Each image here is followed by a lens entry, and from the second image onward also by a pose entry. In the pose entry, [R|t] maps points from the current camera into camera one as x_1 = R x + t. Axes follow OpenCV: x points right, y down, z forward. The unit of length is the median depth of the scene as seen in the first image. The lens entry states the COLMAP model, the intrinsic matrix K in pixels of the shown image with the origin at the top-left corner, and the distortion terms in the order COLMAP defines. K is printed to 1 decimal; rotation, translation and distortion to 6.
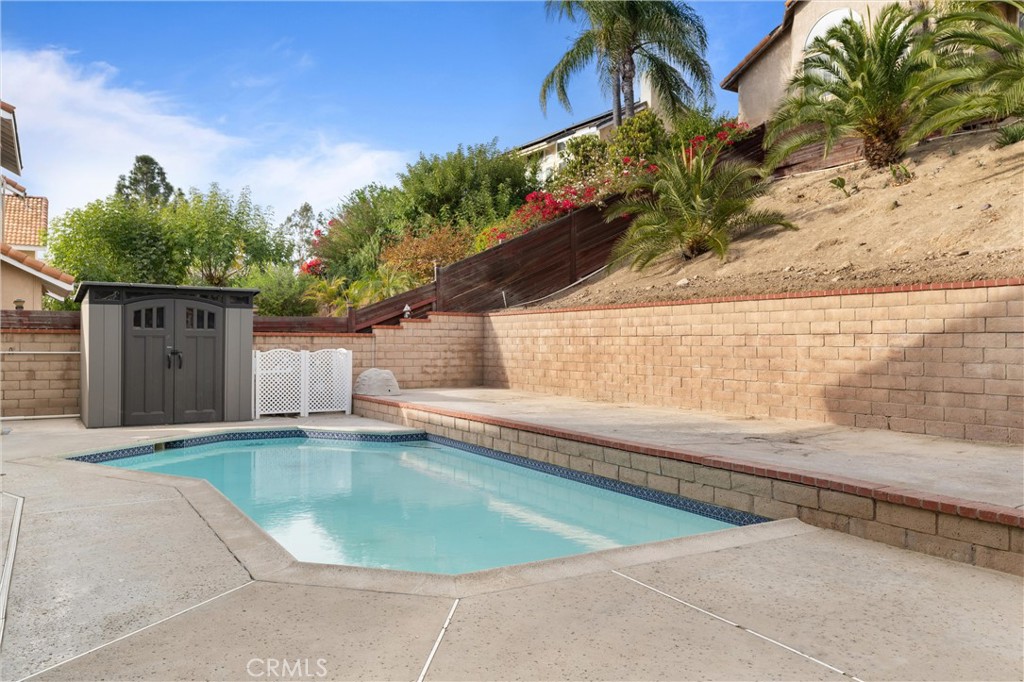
lens RADIAL K [[770.5, 0, 512.0], [0, 770.5, 341.0], [0, 0, 1]] dist [-0.000417, 0.001887]
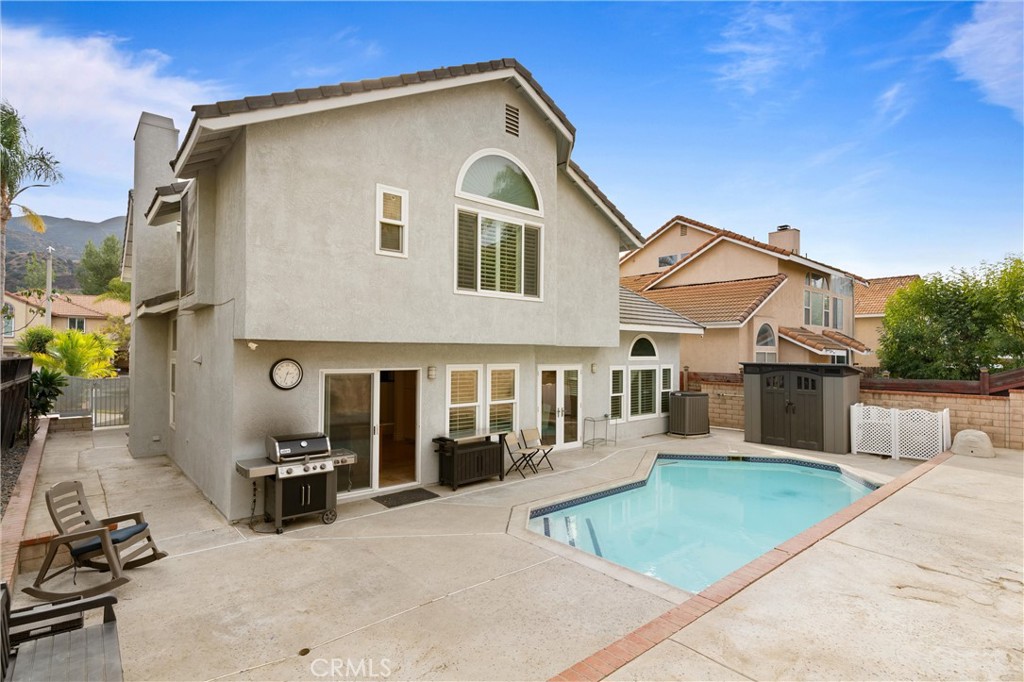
lens RADIAL K [[508.0, 0, 512.0], [0, 508.0, 341.0], [0, 0, 1]] dist [-0.001670, 0.001164]
pose [[0.166027, -0.027607, -0.985735, 0.432077], [-0.001470, 0.999600, -0.028242, -0.070372], [0.986120, 0.006138, 0.165920, 0.190051]]
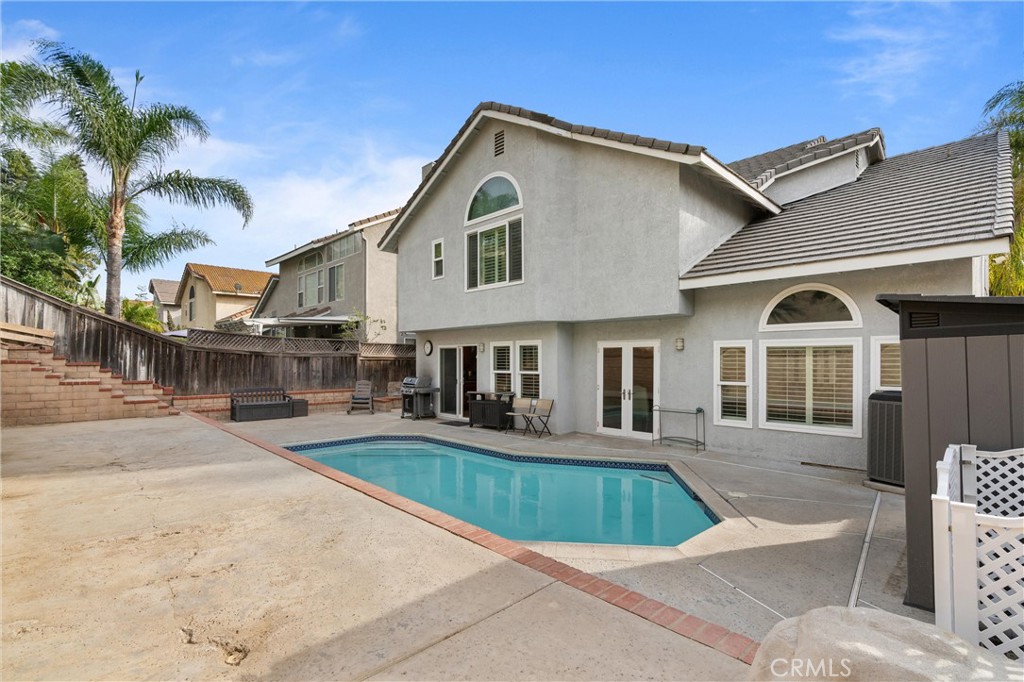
lens RADIAL K [[467.9, 0, 516.6], [0, 467.9, 360.2], [0, 0, 1]] dist [-0.001484, 0.000316]
pose [[-0.973110, -0.010941, -0.230080, -0.058580], [-0.009891, 0.999935, -0.005720, -0.022169], [0.230127, -0.003291, -0.973155, 1.022504]]
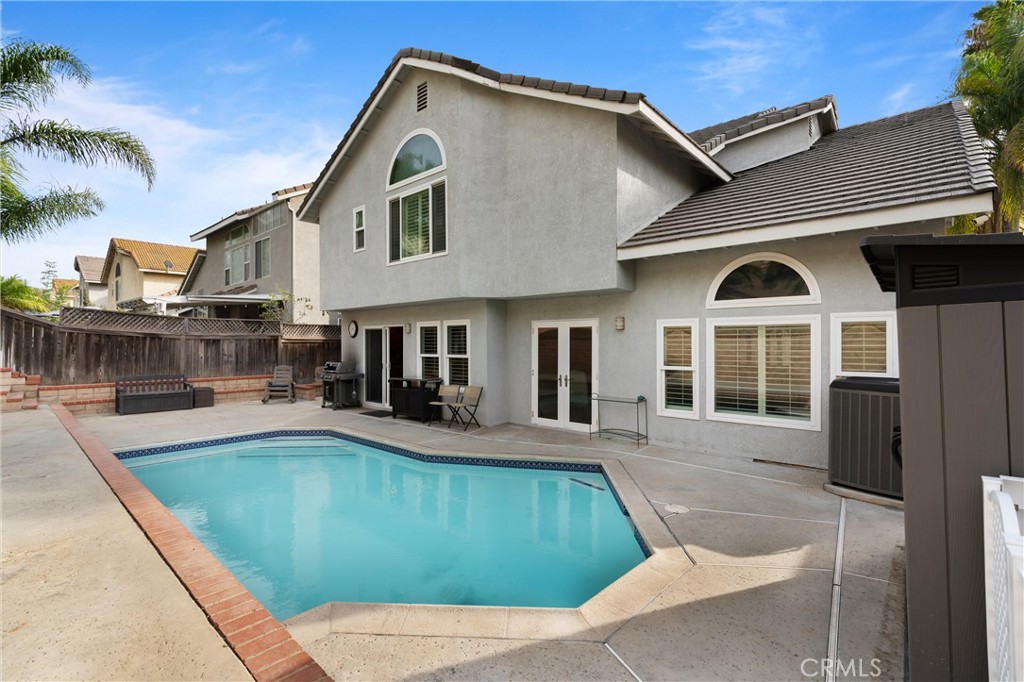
lens RADIAL K [[463.6, 0, 512.0], [0, 463.6, 341.0], [0, 0, 1]] dist [-0.001046, -0.000151]
pose [[-0.956412, -0.008831, -0.291886, -0.133076], [-0.006407, 0.999937, -0.009259, -0.022999], [0.291949, -0.006985, -0.956408, 0.949460]]
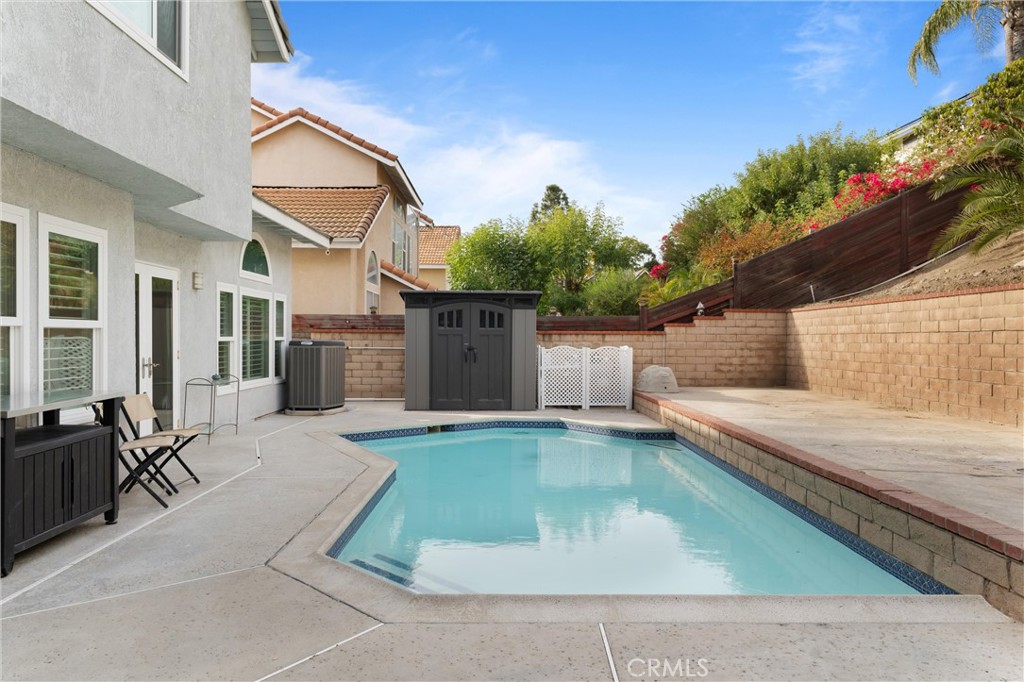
lens RADIAL K [[704.5, 0, 512.0], [0, 704.5, 341.0], [0, 0, 1]] dist [0.005356, 0.003241]
pose [[0.861874, 0.000506, -0.507121, 0.124135], [0.000650, 0.999998, 0.002103, 0.001034], [0.507121, -0.002142, 0.861872, 0.095487]]
